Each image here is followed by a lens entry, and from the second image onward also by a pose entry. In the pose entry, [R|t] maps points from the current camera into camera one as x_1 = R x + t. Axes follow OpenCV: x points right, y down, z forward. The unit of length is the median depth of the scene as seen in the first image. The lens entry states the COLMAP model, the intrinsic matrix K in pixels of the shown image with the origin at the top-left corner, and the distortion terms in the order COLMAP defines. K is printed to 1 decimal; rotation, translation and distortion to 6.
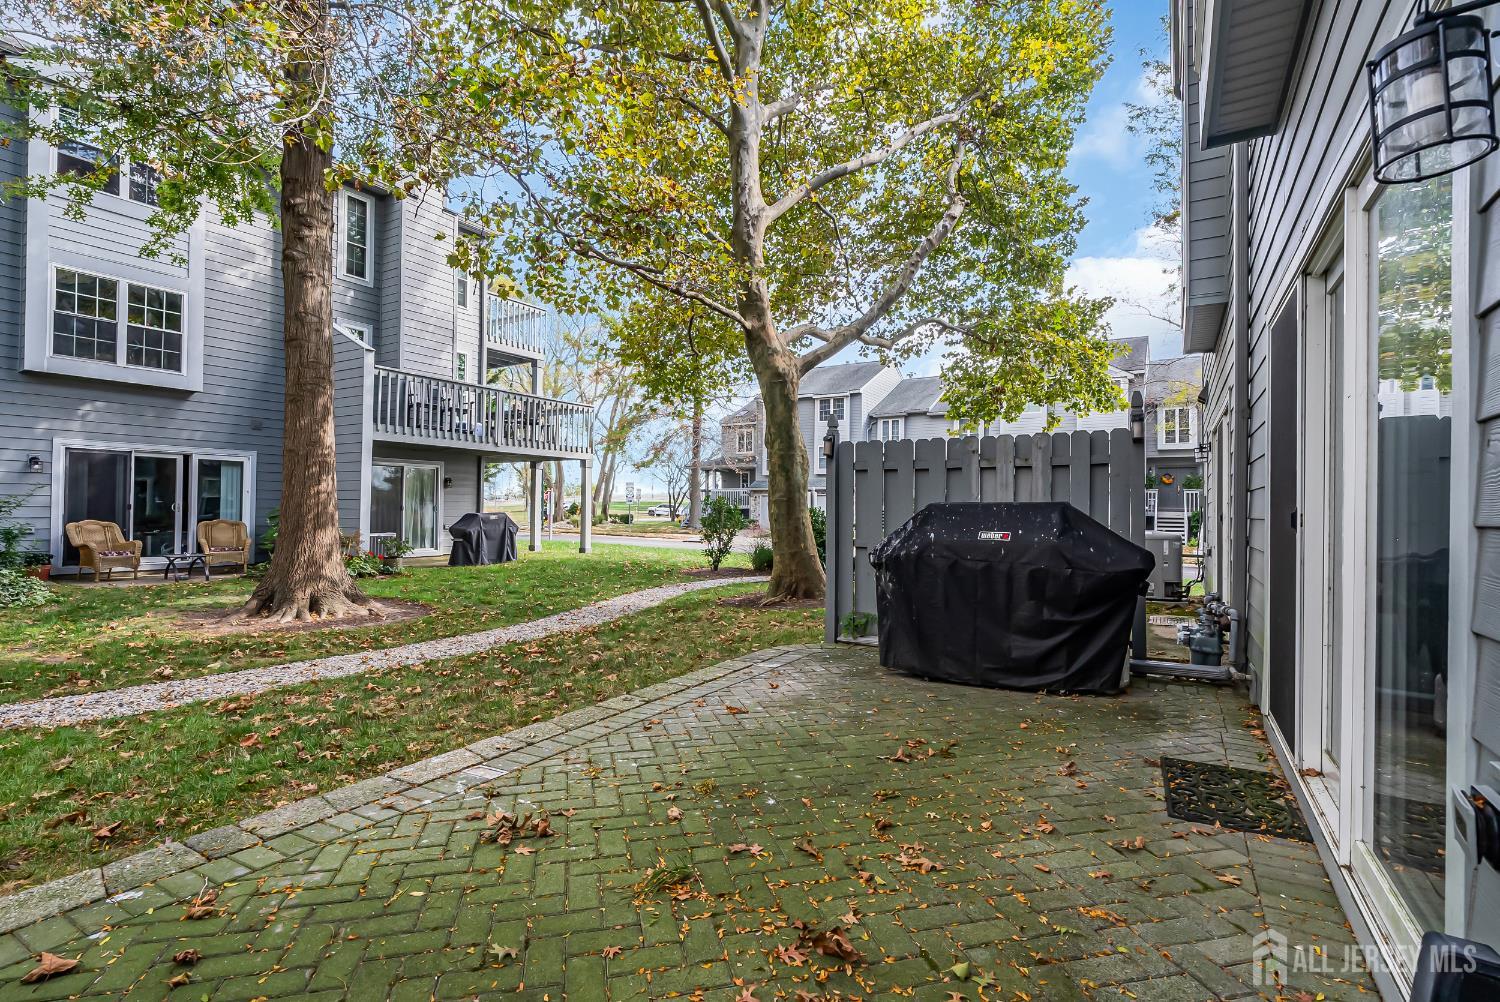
lens RADIAL K [[704.4, 0, 750.0], [0, 704.4, 501.0], [0, 0, 1]] dist [-0.003967, -0.000130]
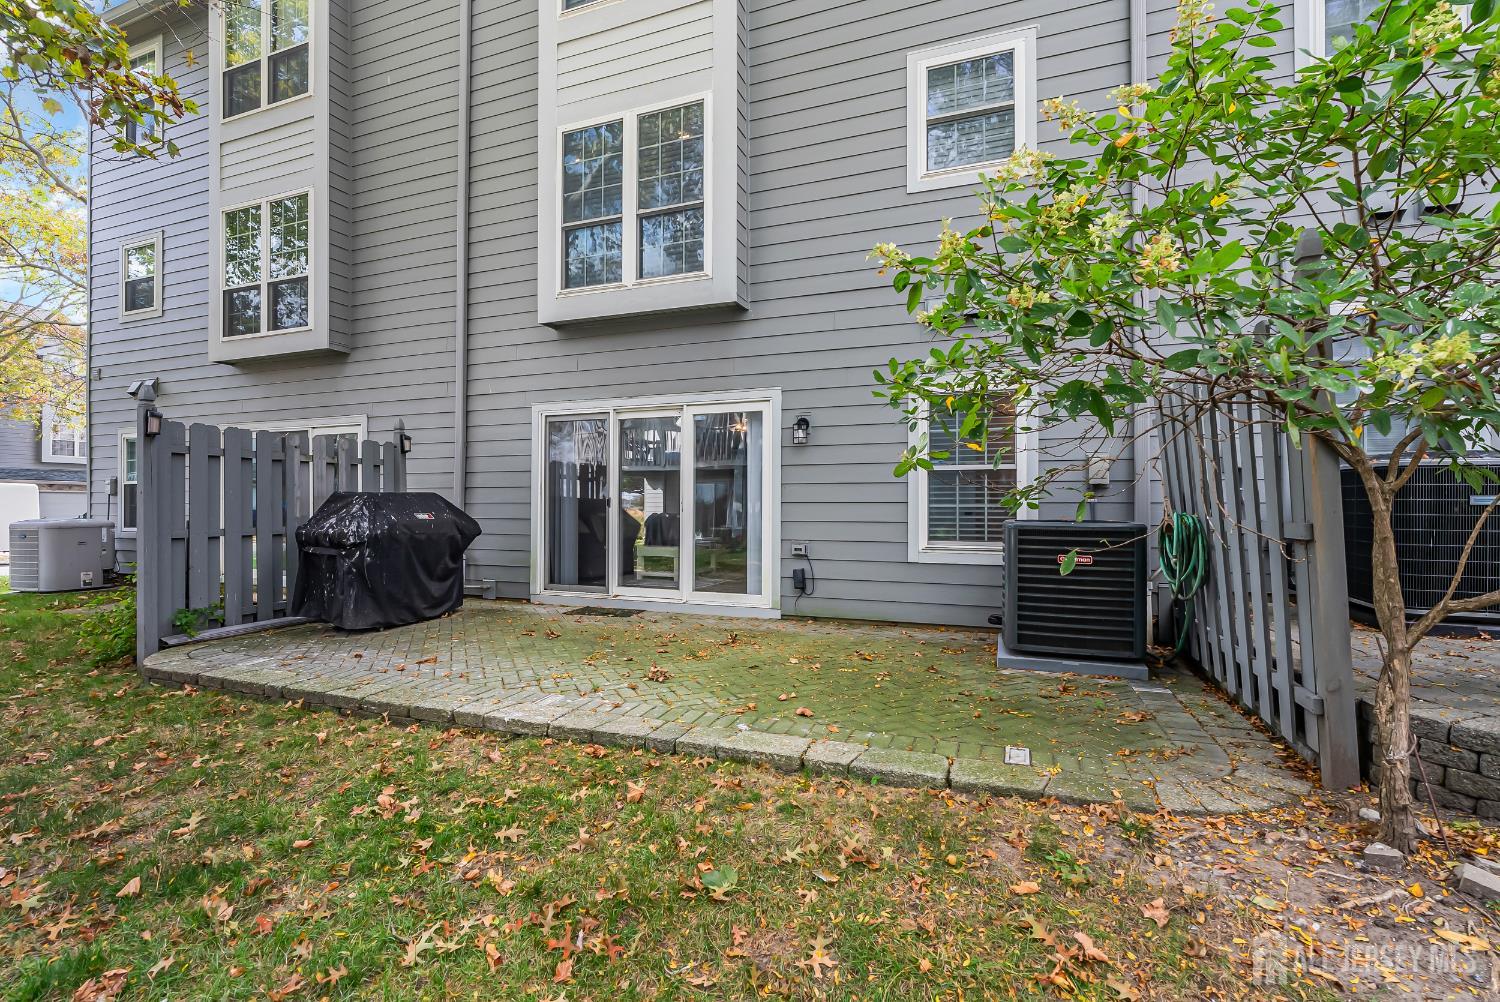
lens RADIAL K [[704.4, 0, 750.0], [0, 704.4, 501.0], [0, 0, 1]] dist [-0.003967, -0.000130]
pose [[-0.164281, -0.009274, 0.986370, -2.848150], [-0.012664, 0.999893, 0.007292, 0.000124], [-0.986332, -0.011293, -0.164381, 1.403634]]
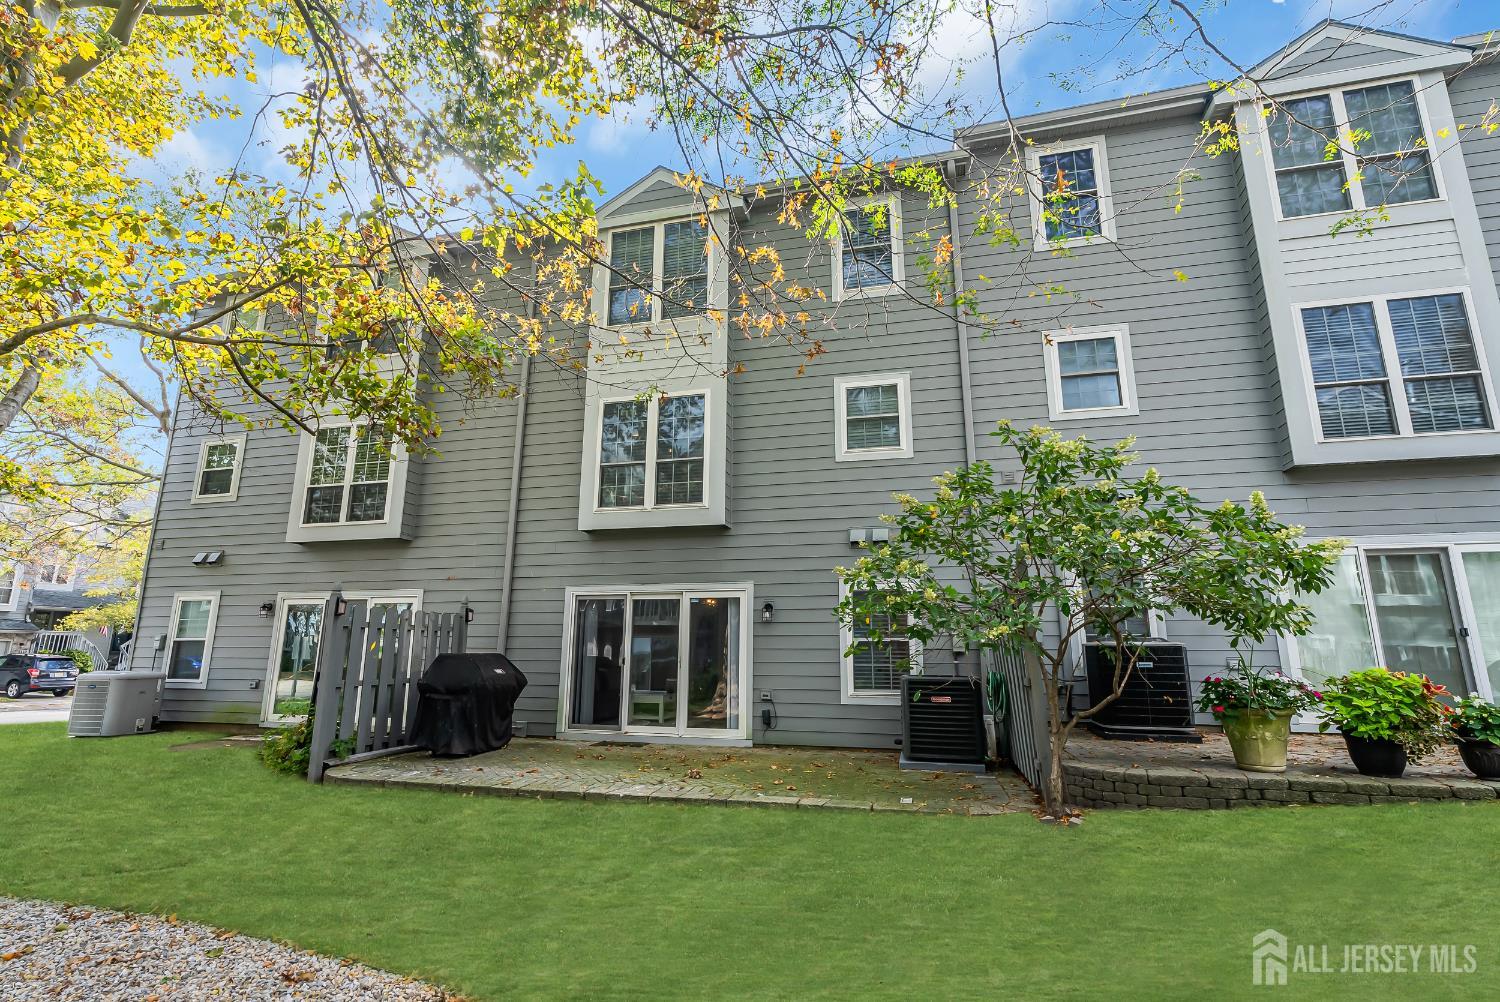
lens RADIAL K [[704.4, 0, 750.0], [0, 704.4, 501.0], [0, 0, 1]] dist [-0.003967, -0.000130]
pose [[-0.279094, 0.191132, 0.941050, -4.359617], [-0.018844, 0.978712, -0.204370, -0.065825], [-0.960079, -0.074772, -0.269551, 2.133539]]
